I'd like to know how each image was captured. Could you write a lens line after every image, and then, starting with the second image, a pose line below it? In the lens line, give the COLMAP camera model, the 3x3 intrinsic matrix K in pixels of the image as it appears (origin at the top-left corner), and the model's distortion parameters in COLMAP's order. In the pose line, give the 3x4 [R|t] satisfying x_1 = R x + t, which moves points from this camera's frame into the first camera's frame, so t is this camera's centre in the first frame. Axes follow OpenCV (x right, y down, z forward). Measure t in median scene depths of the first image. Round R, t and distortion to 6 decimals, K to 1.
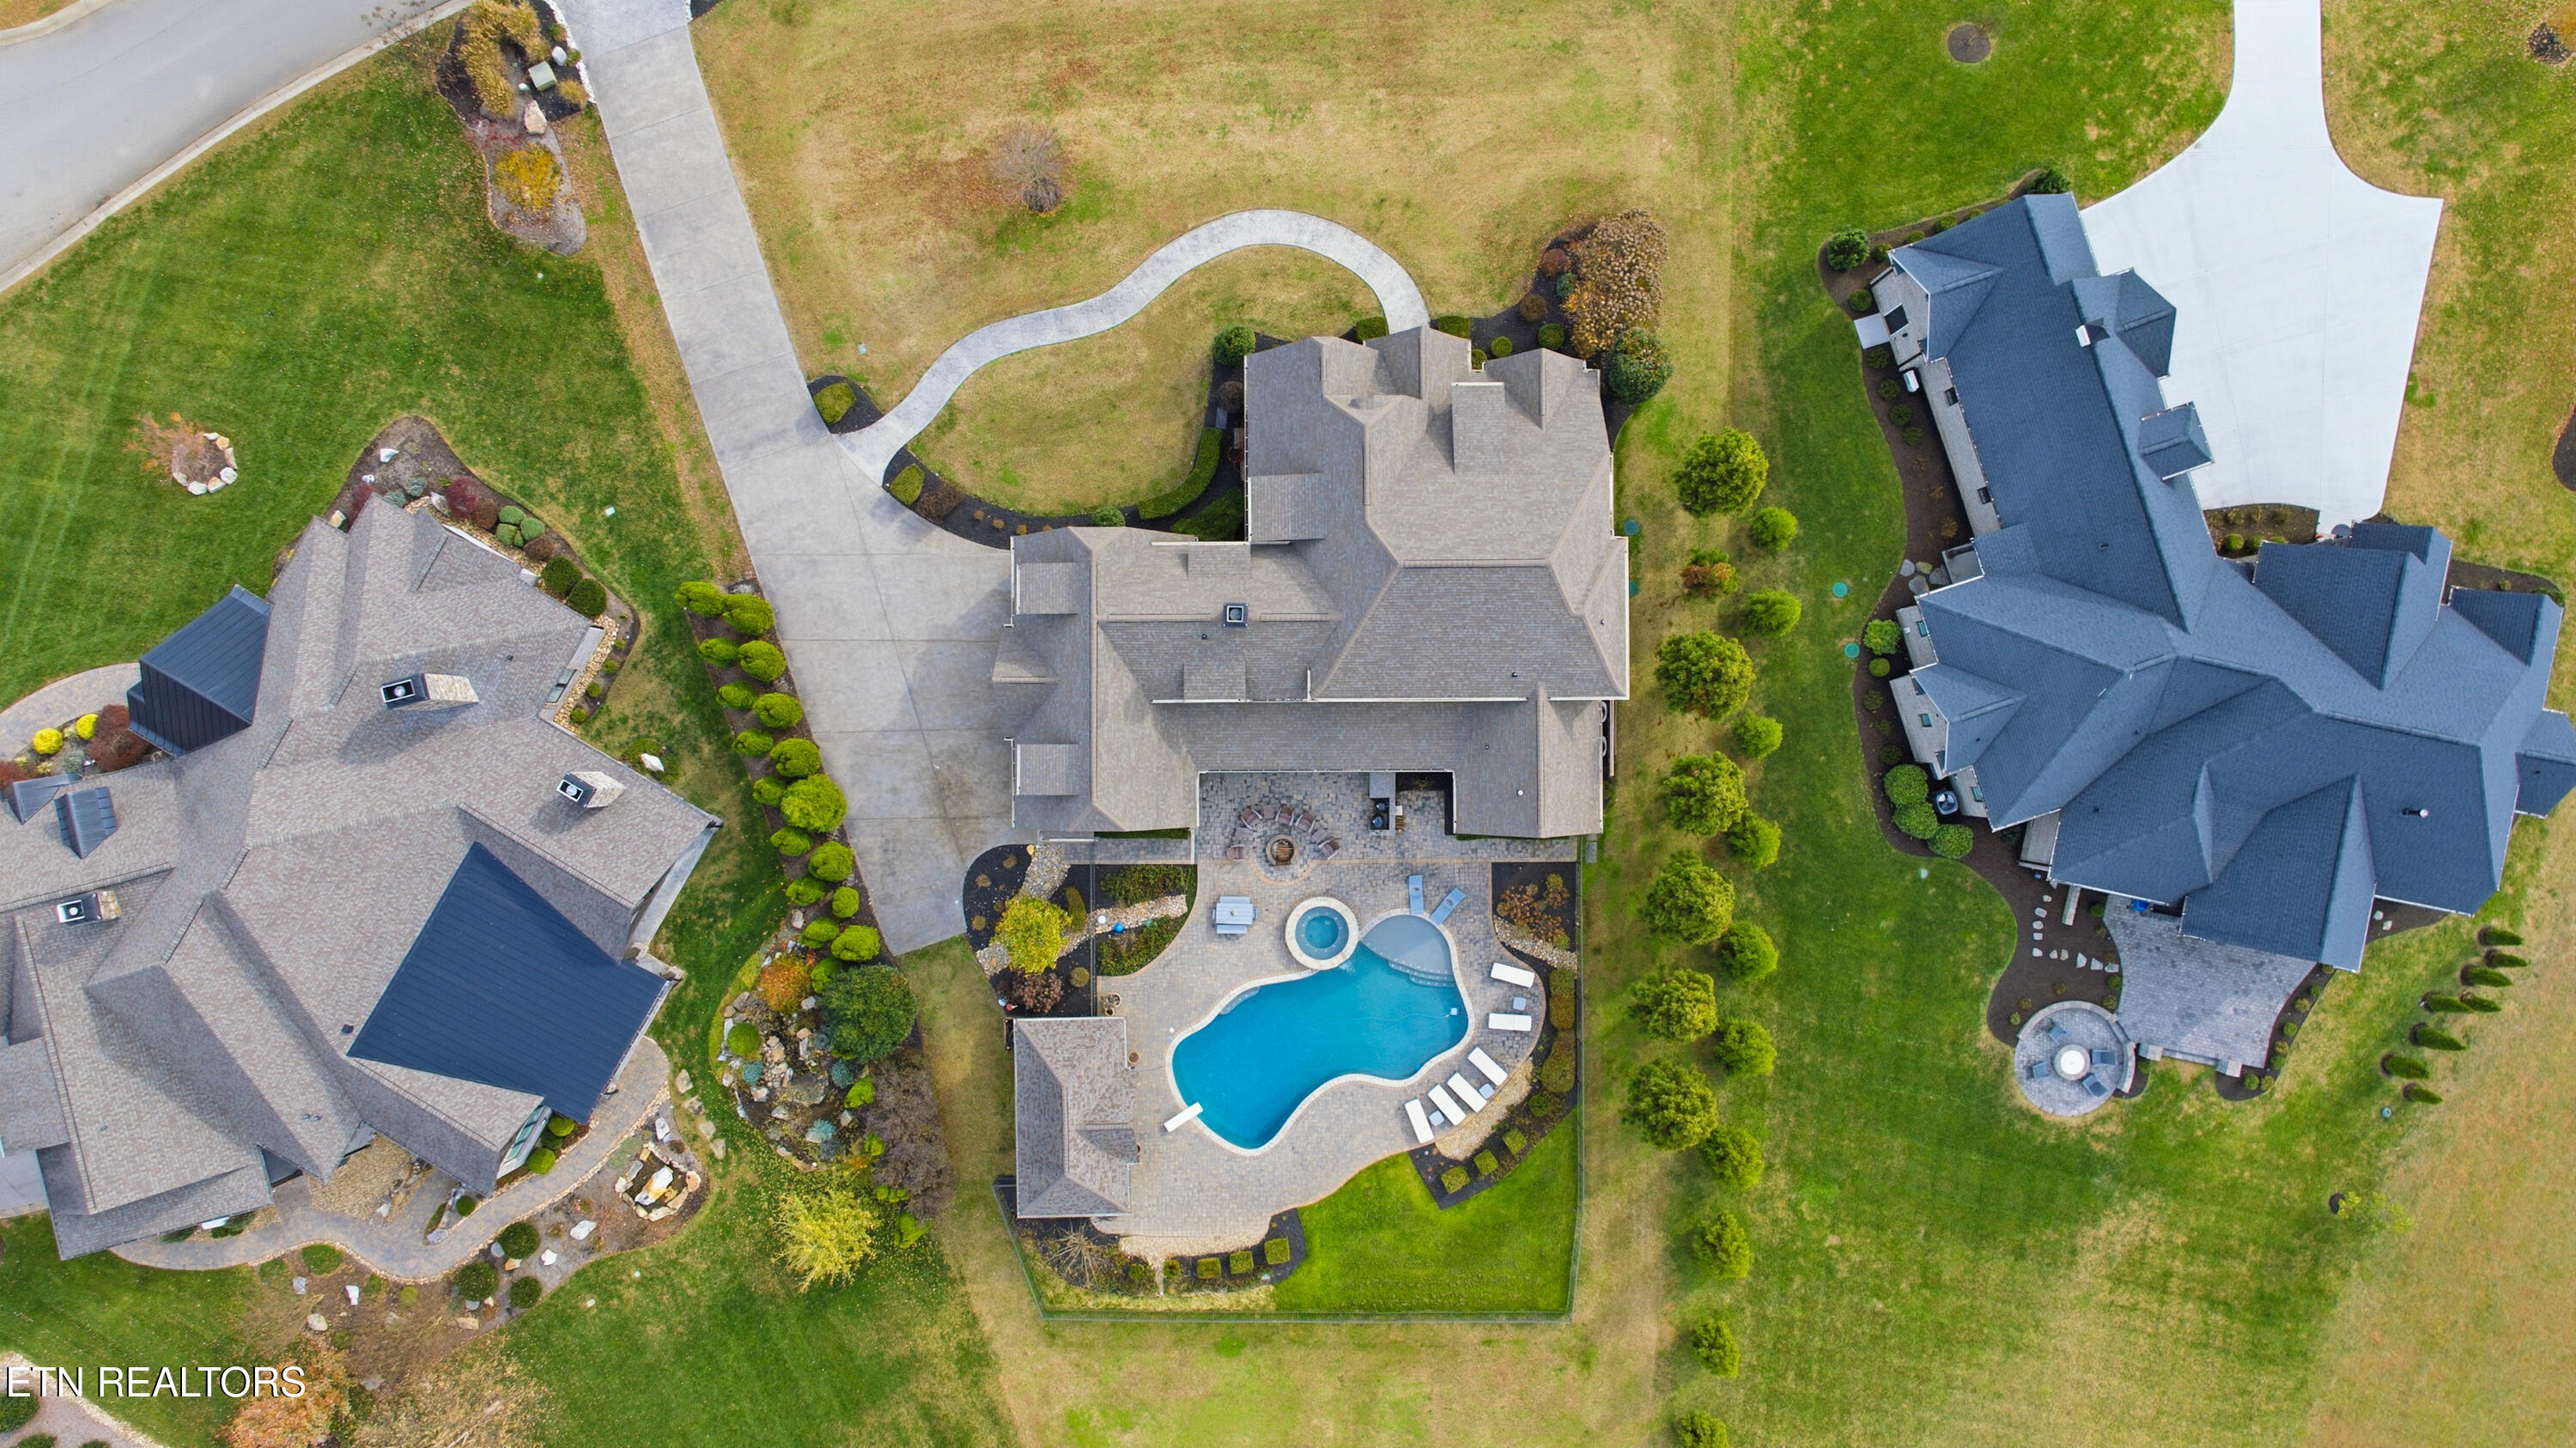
lens RADIAL K [[1824.4, 0, 1284.2], [0, 1824.4, 725.2], [0, 0, 1]] dist [-0.026636, 0.009801]
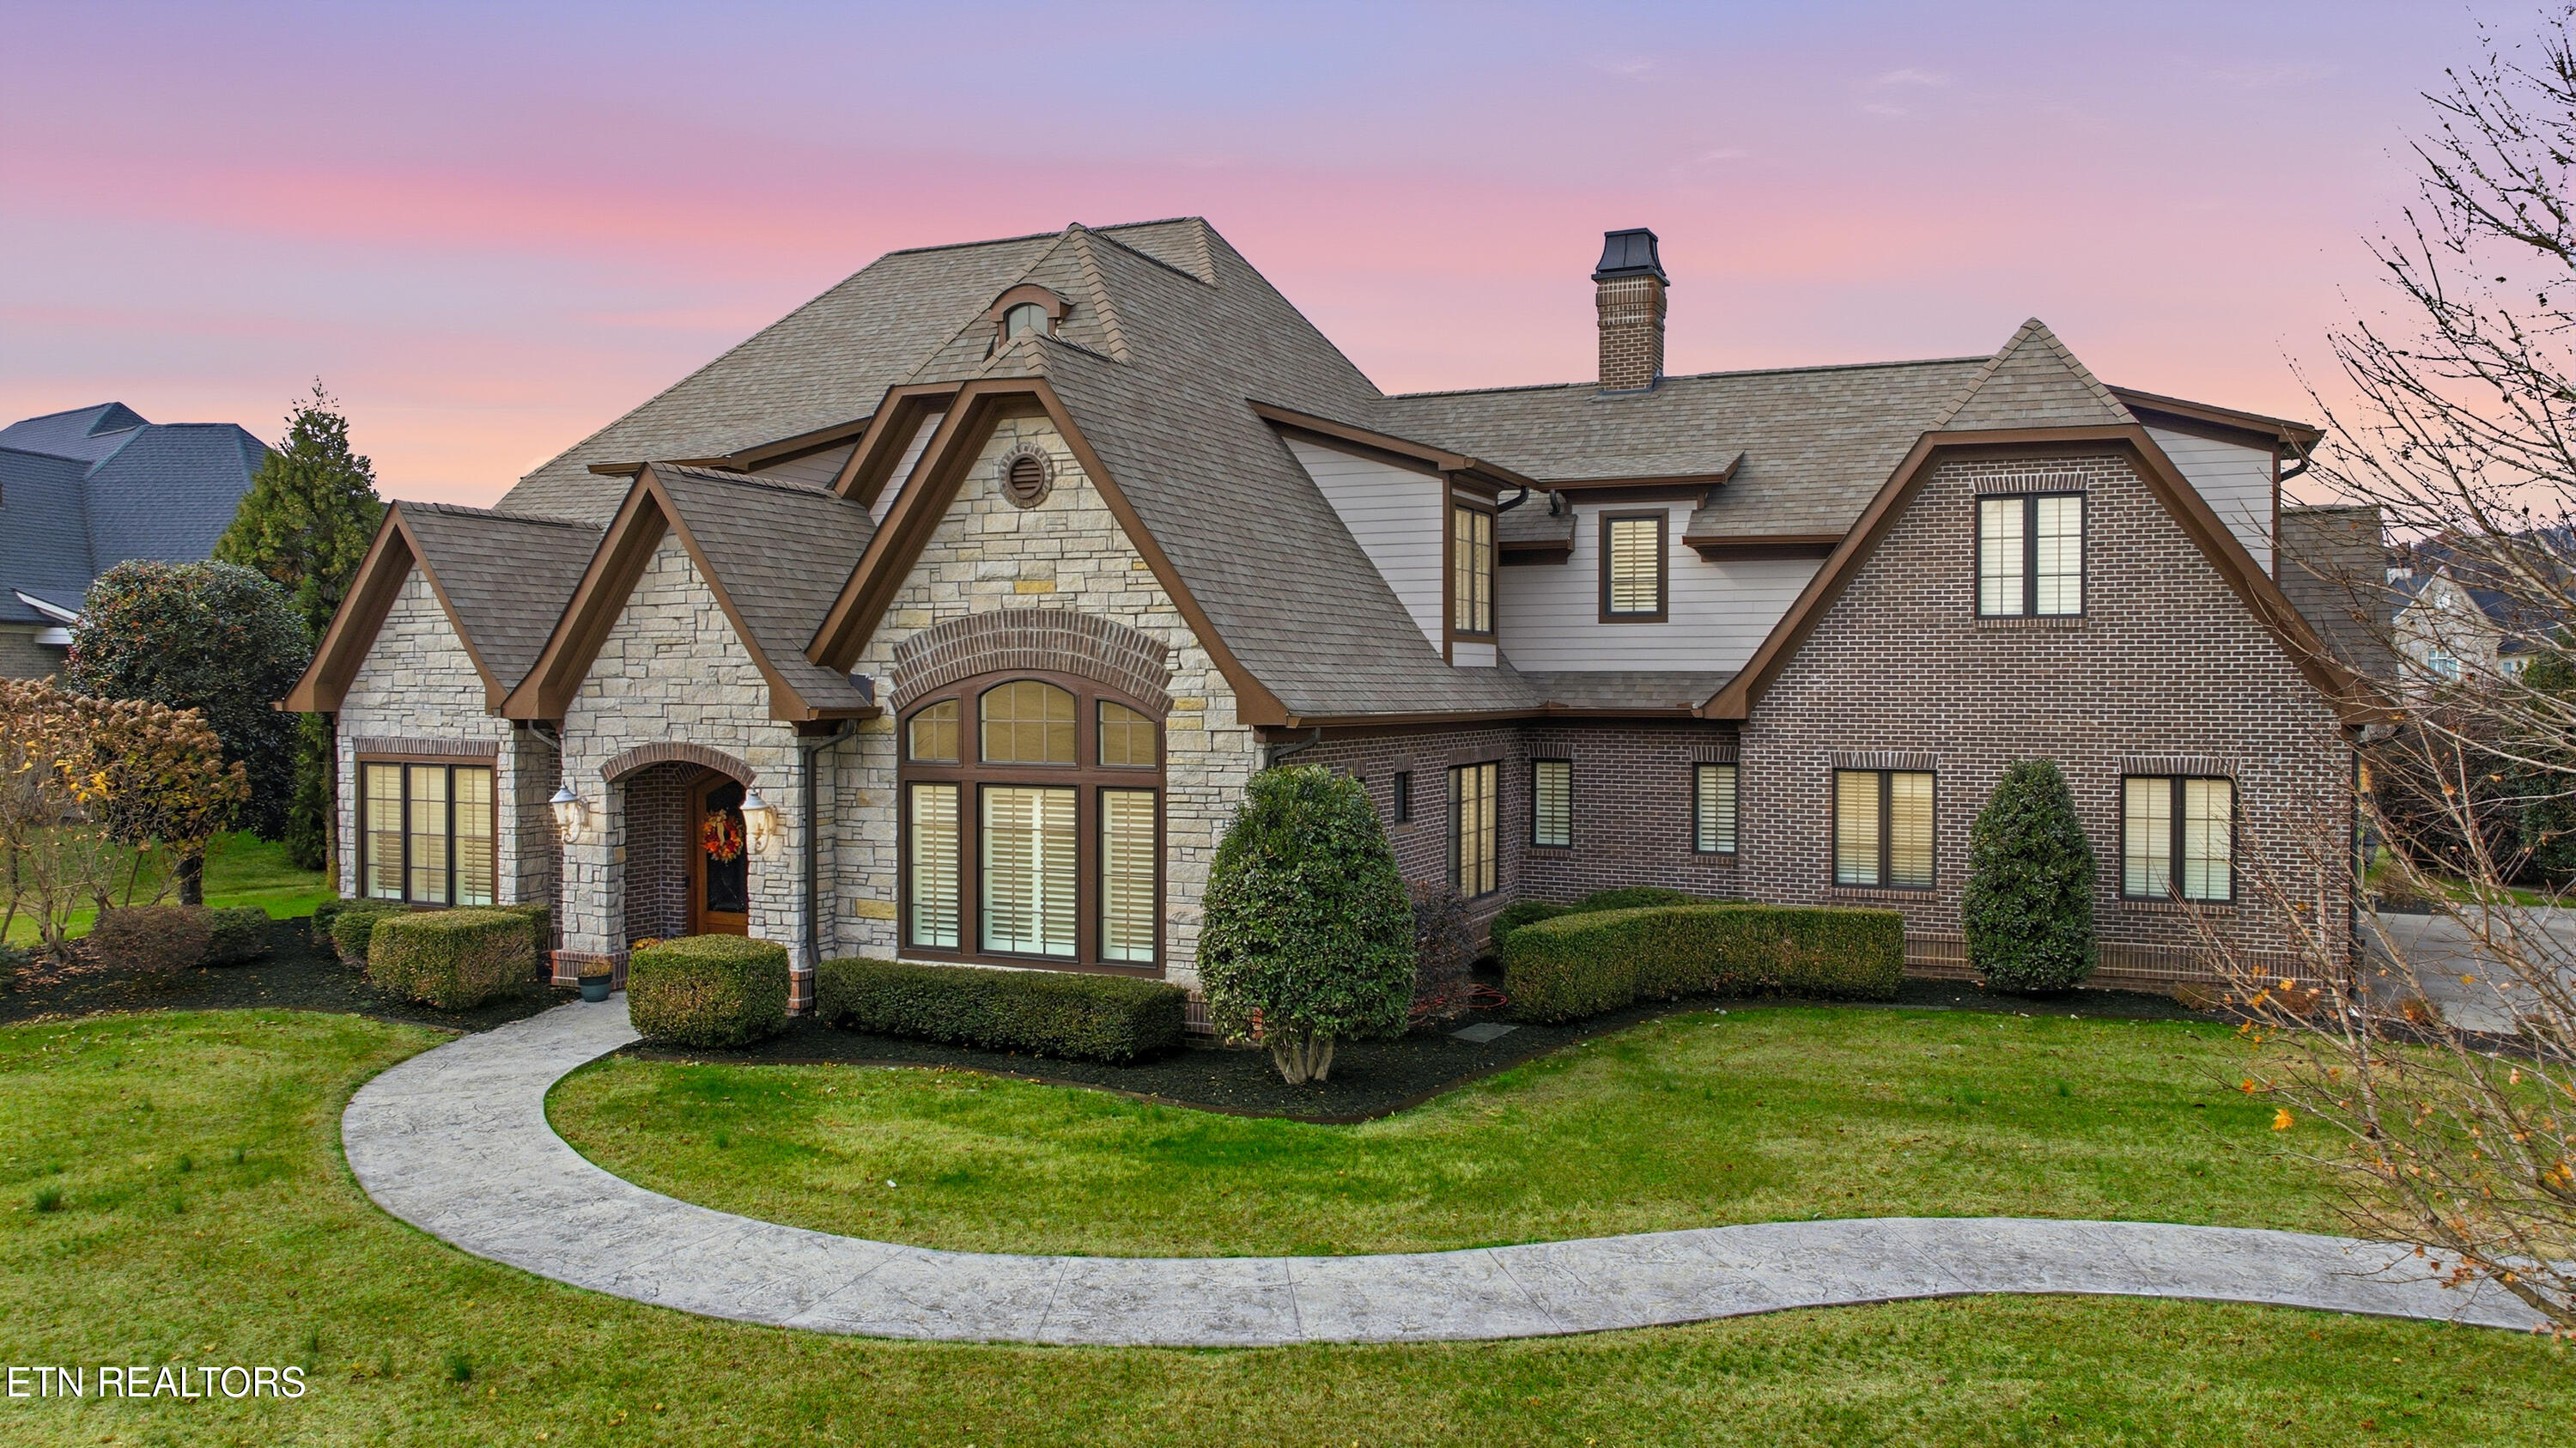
lens RADIAL K [[1824.4, 0, 1290.6], [0, 1824.4, 709.0], [0, 0, 1]] dist [-0.026636, 0.009801]
pose [[-0.908188, -0.009160, 0.418462, -0.106146], [0.418440, 0.004274, 0.908234, -0.384314], [-0.010108, 0.999949, -0.000049, 0.957147]]
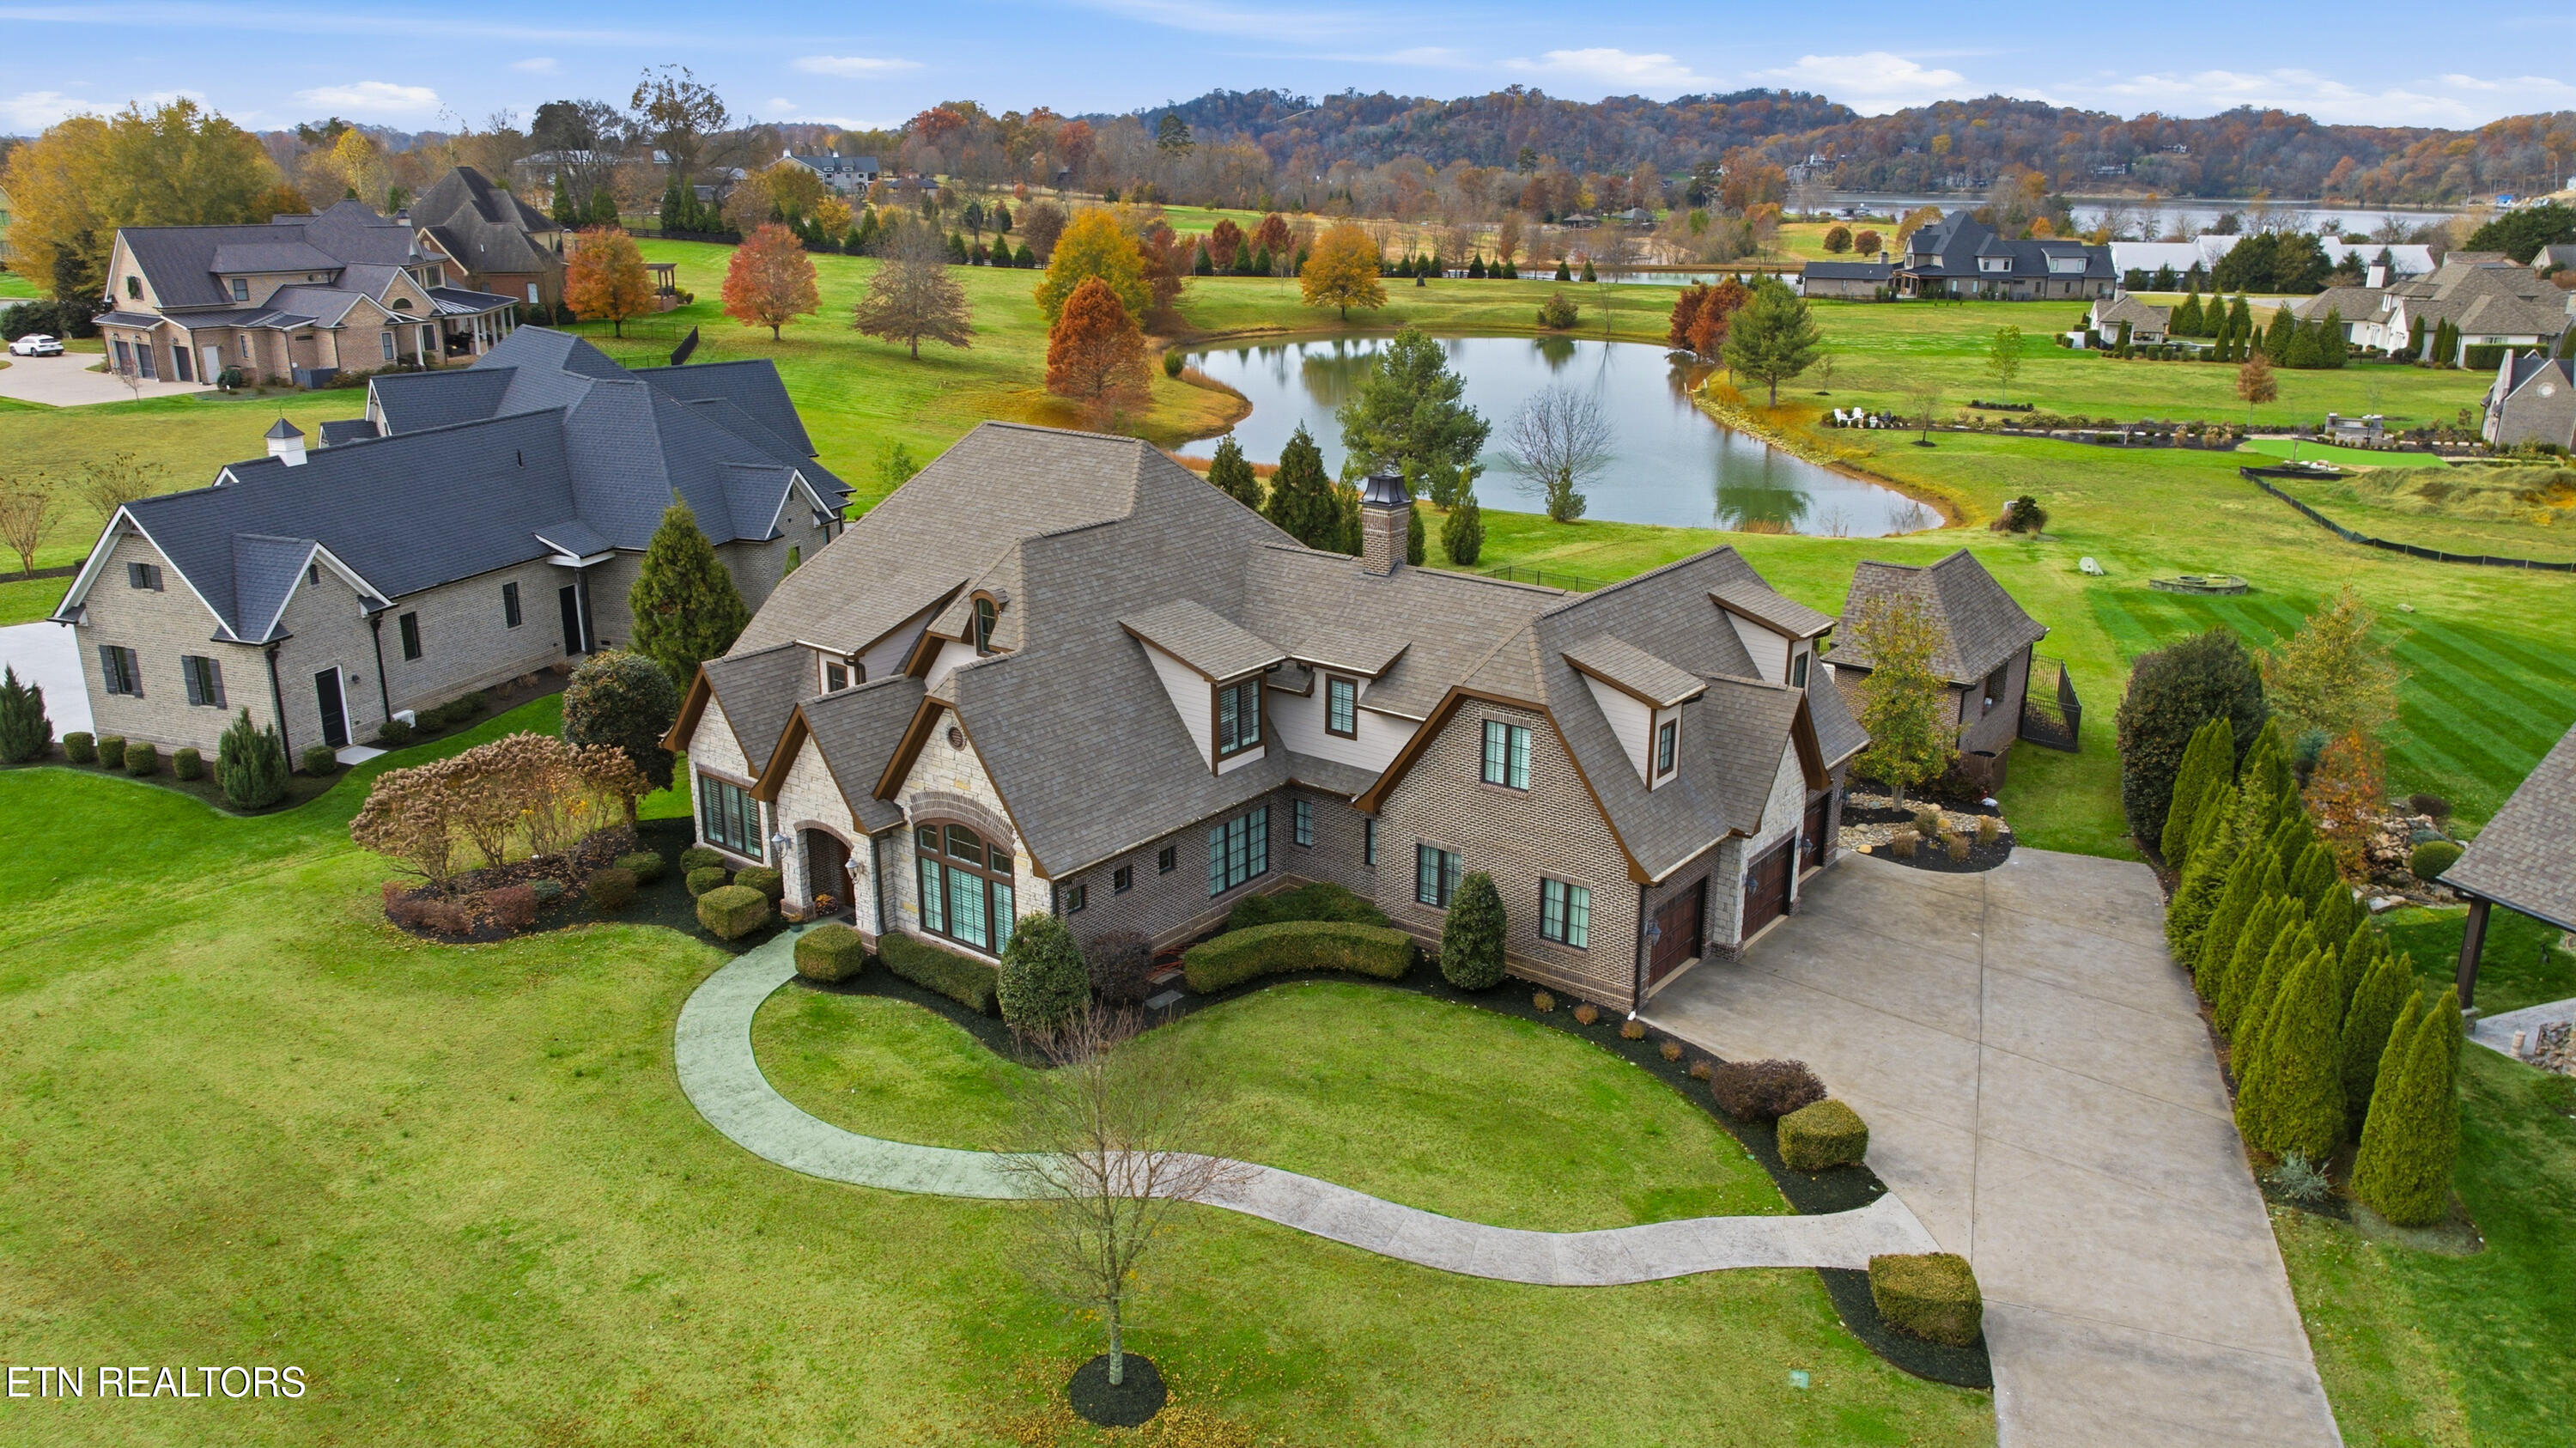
lens RADIAL K [[1824.4, 0, 1290.2], [0, 1824.4, 721.7], [0, 0, 1]] dist [-0.026636, 0.009801]
pose [[-0.788447, -0.185708, 0.586400, -0.336049], [0.614903, -0.213652, 0.759110, -0.504870], [-0.015687, 0.959096, 0.282645, 0.784730]]
